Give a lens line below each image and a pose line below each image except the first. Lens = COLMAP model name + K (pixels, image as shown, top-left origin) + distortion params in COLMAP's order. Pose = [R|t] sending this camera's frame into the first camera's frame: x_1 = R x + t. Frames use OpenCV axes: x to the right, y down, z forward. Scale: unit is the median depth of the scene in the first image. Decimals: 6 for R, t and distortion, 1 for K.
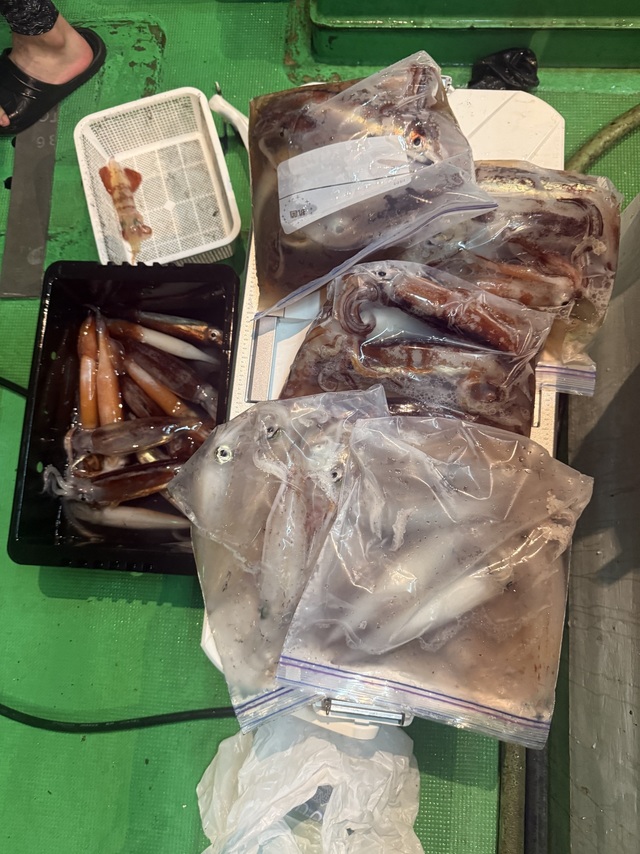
lens RADIAL K [[594.4, 0, 320.0], [0, 594.4, 427.0], [0, 0, 1]] dist [0.159013, -0.260364]
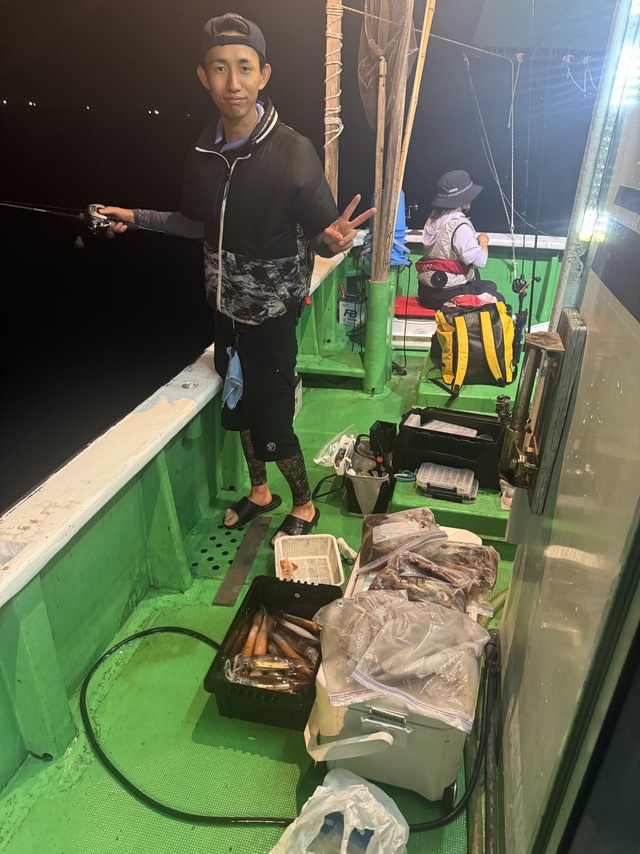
lens RADIAL K [[594.4, 0, 320.0], [0, 594.4, 427.0], [0, 0, 1]] dist [0.159013, -0.260364]
pose [[0.982296, 0.126639, -0.138044, 0.009082], [-0.186624, 0.597460, -0.779880, 1.469428], [-0.016287, 0.791836, 0.610517, -1.039687]]
